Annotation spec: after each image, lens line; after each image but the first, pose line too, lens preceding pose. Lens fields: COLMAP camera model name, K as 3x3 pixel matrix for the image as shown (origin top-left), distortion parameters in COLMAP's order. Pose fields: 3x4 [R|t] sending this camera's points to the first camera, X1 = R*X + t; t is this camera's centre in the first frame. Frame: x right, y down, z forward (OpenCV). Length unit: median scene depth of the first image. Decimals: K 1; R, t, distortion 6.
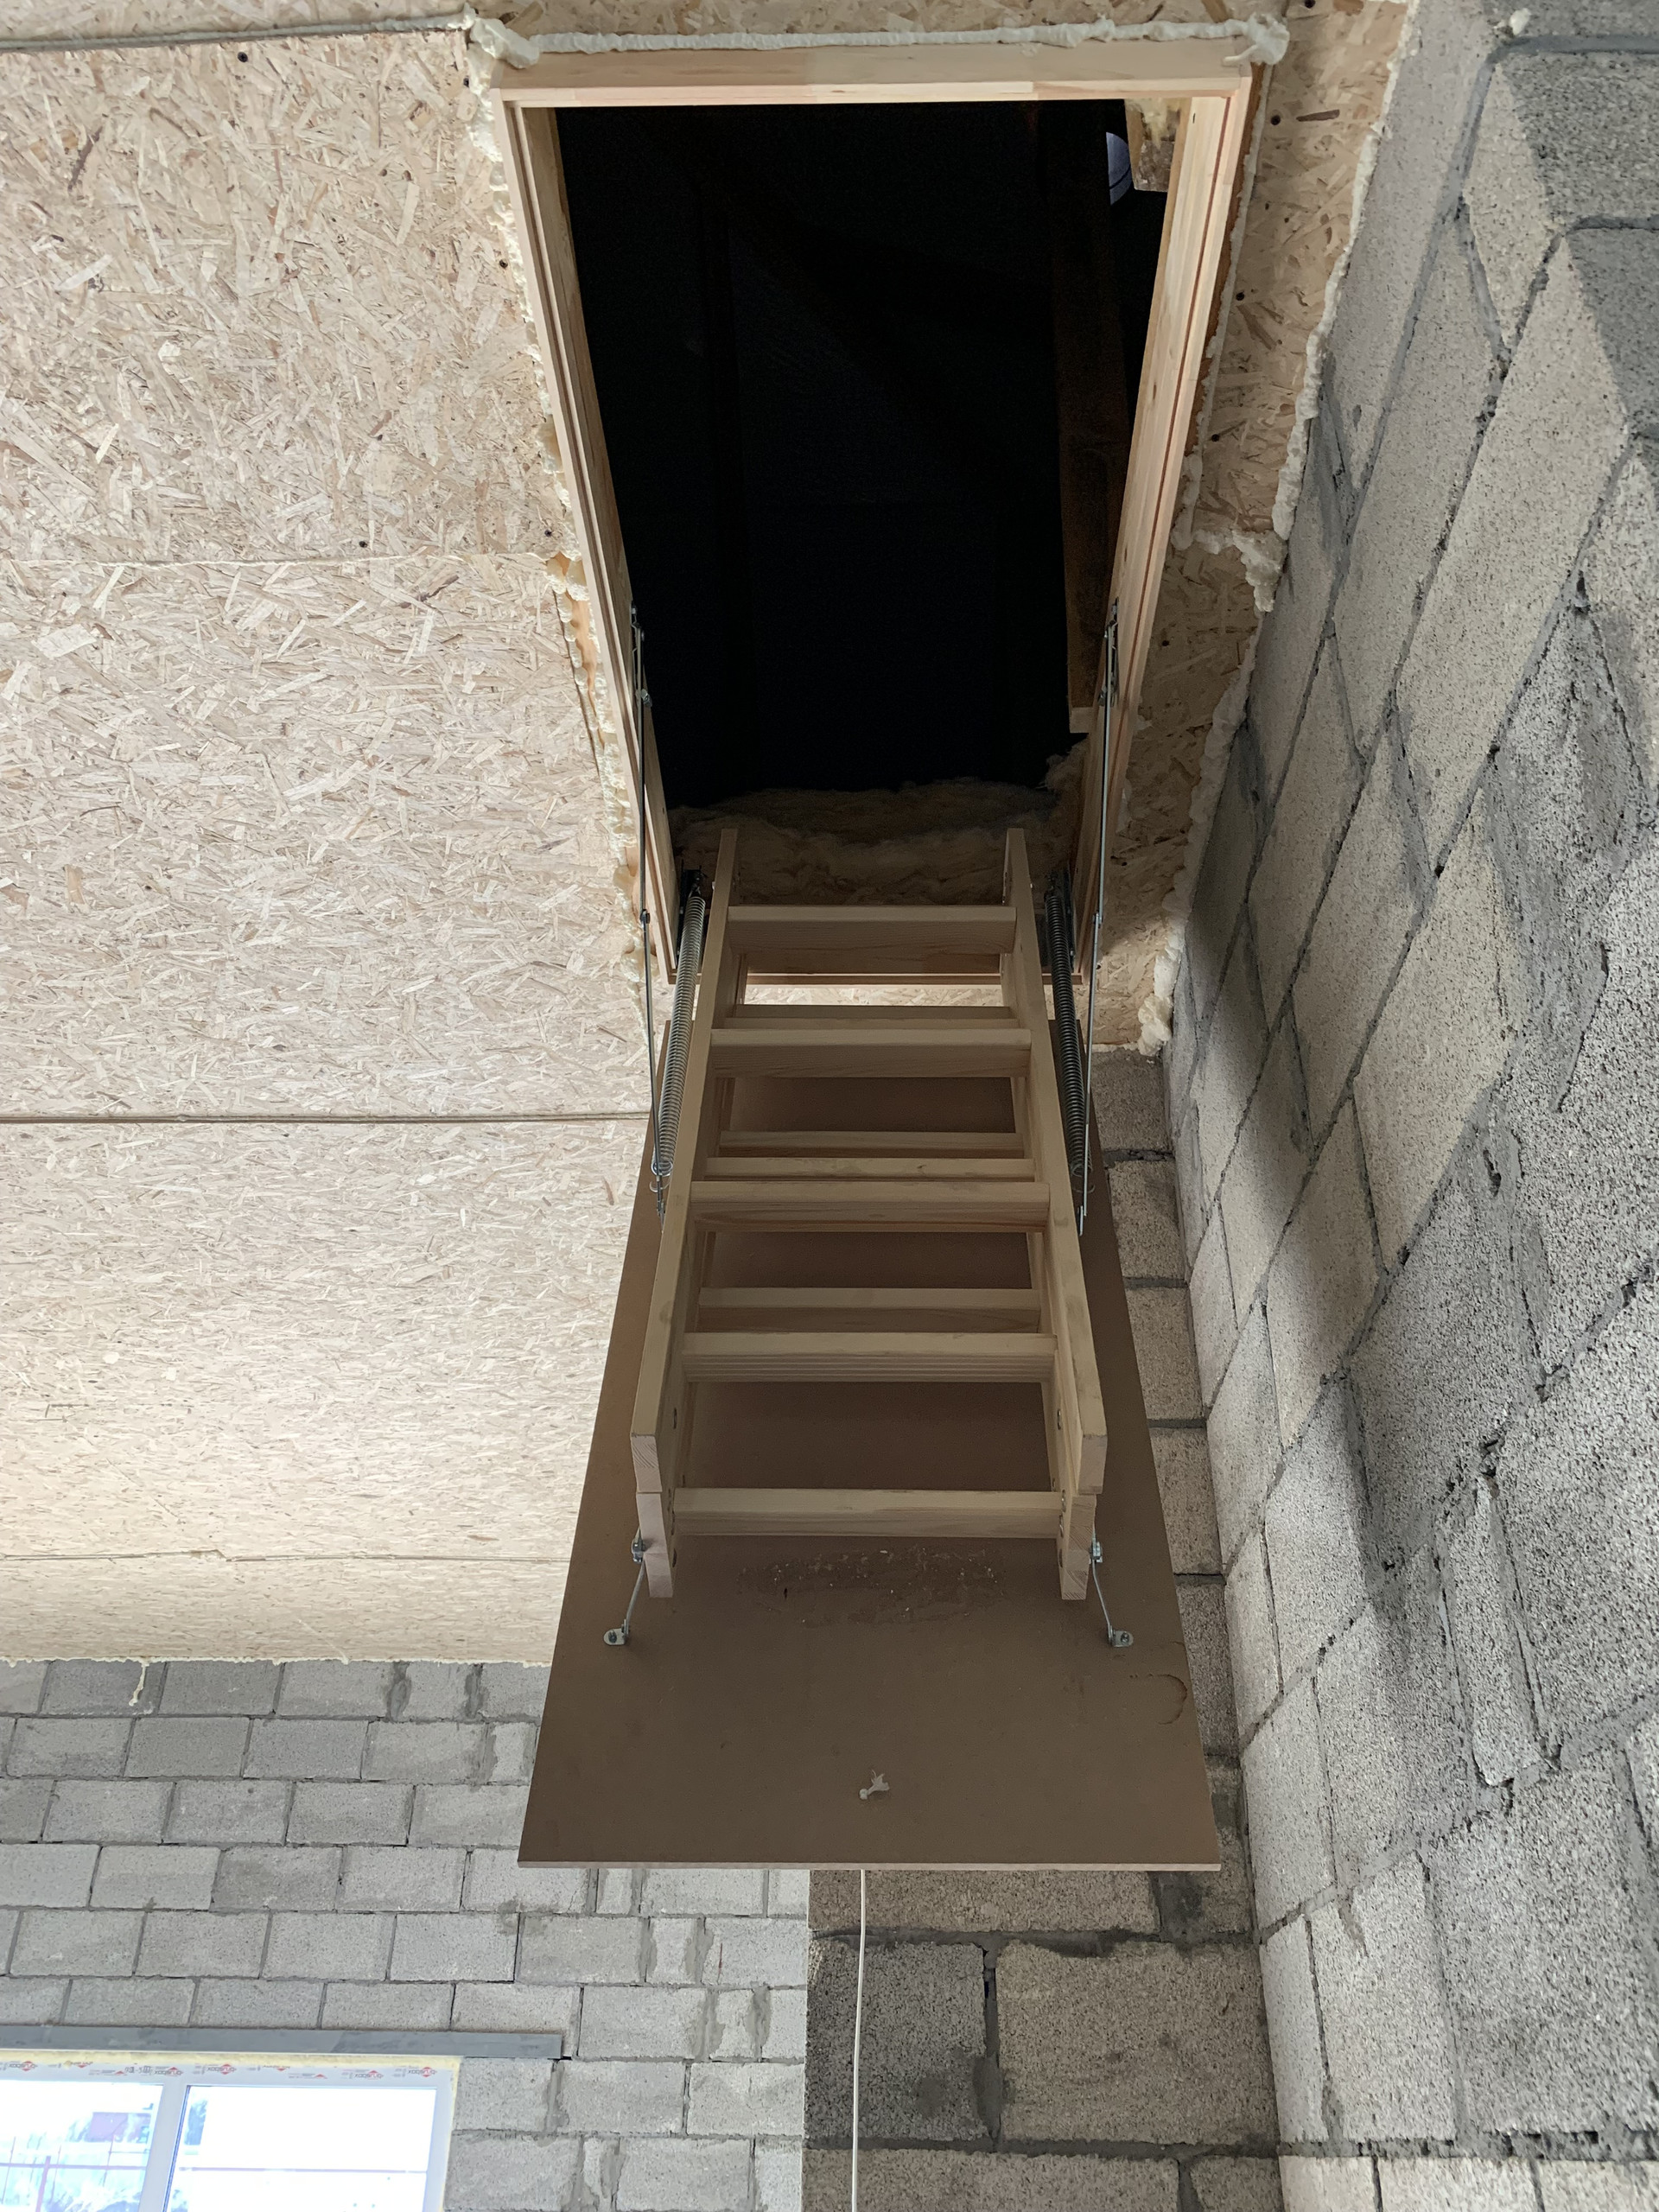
lens RADIAL K [[1701.6, 0, 819.1], [0, 1701.6, 1117.1], [0, 0, 1]] dist [0.038058, -0.033599]
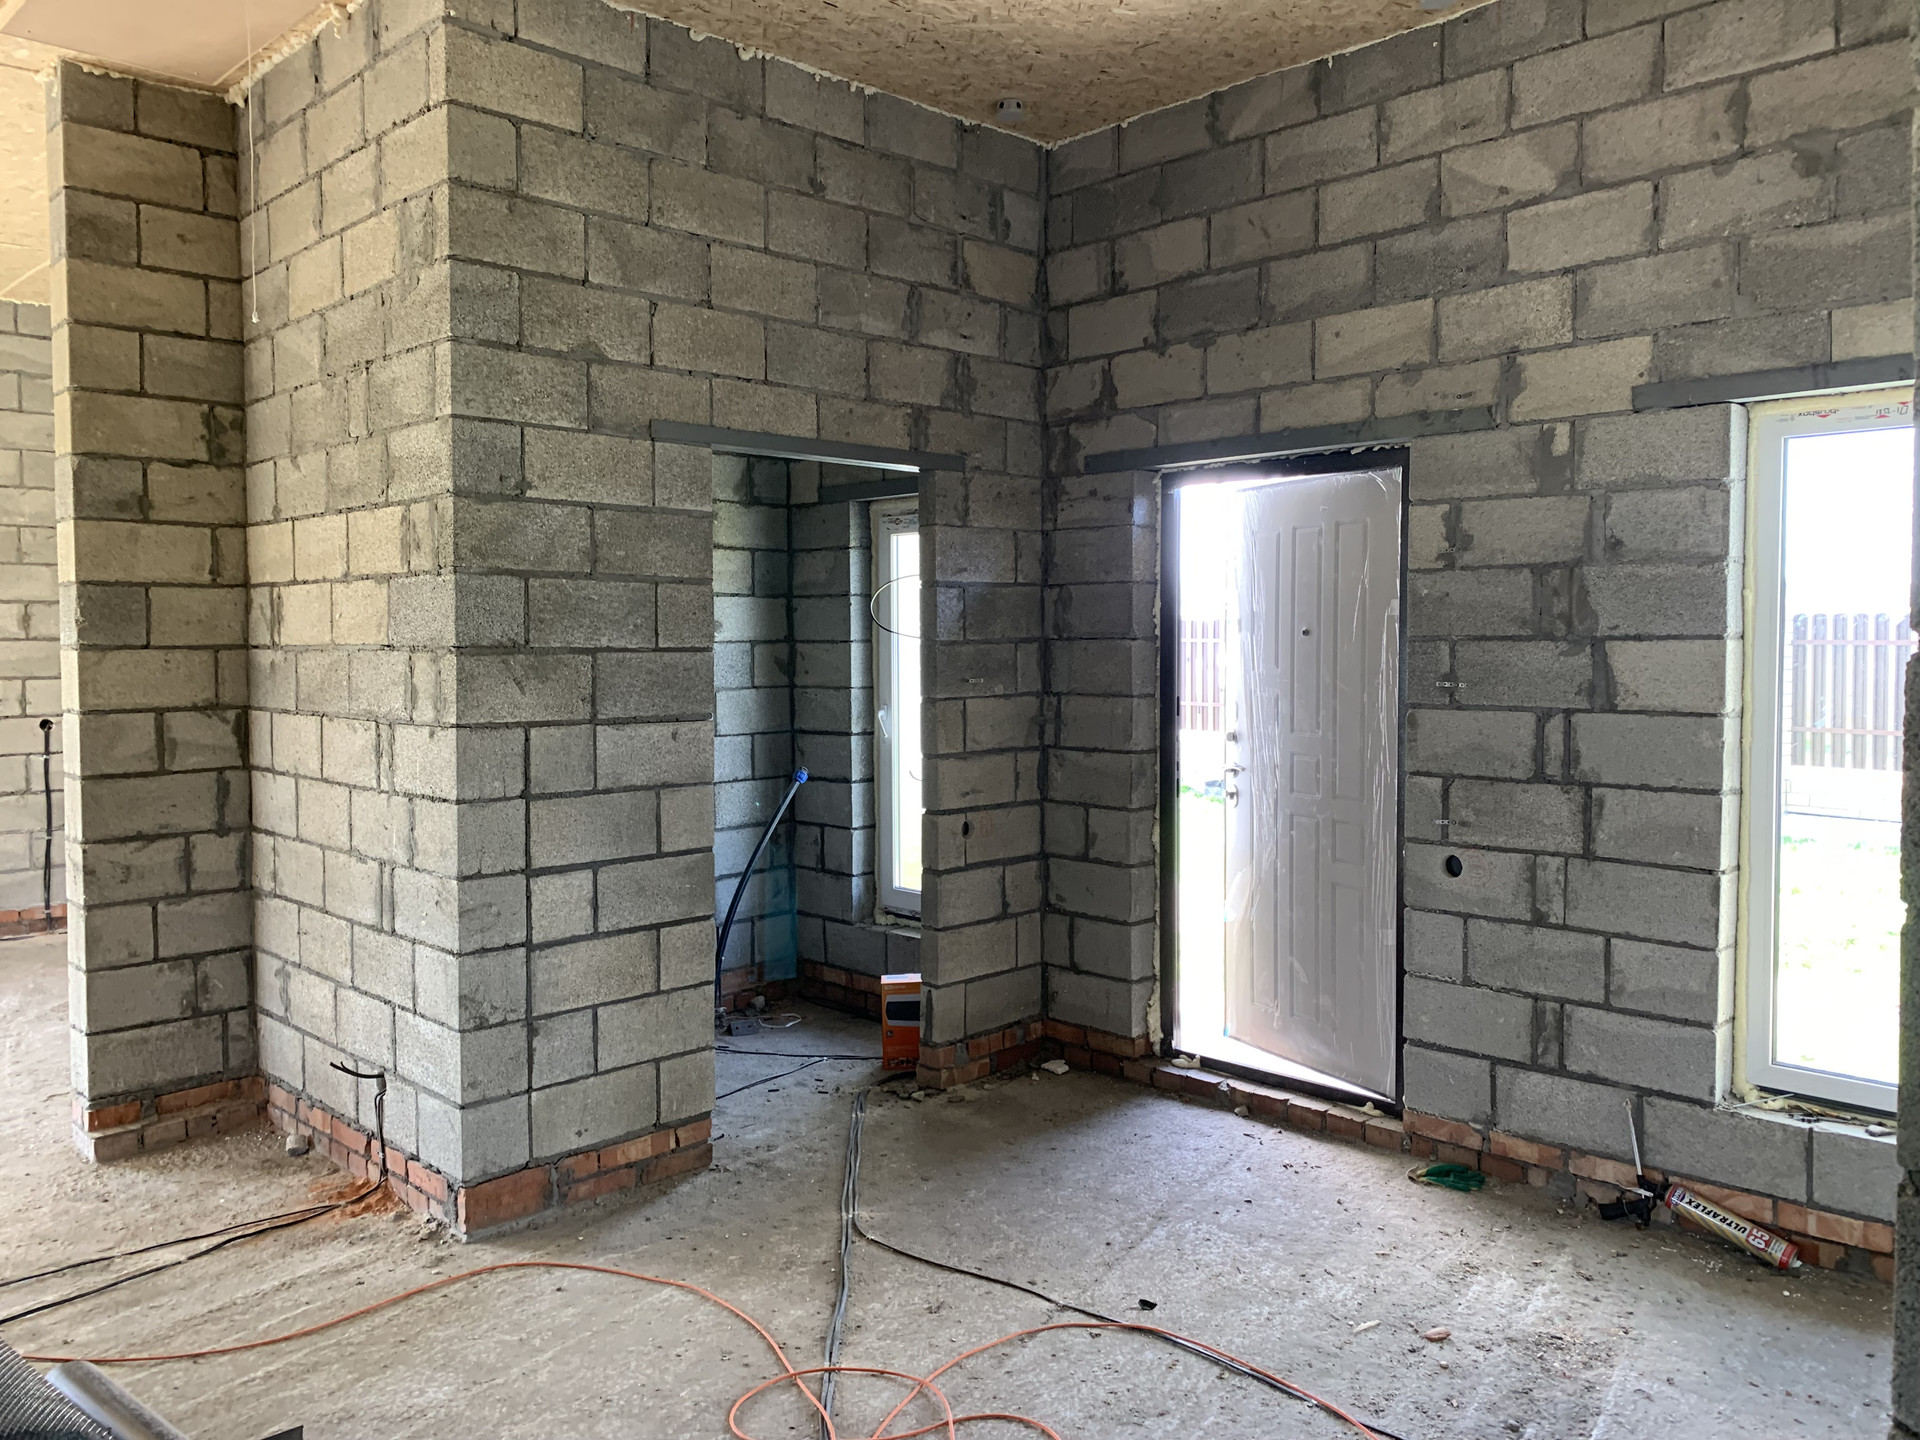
lens RADIAL K [[1476.9, 0, 955.1], [0, 1476.9, 700.0], [0, 0, 1]] dist [0.038058, -0.033599]
pose [[0.690936, -0.045740, 0.721468, -0.796563], [-0.362420, 0.841605, 0.400440, -0.679852], [-0.625507, -0.538152, 0.564918, -1.492387]]
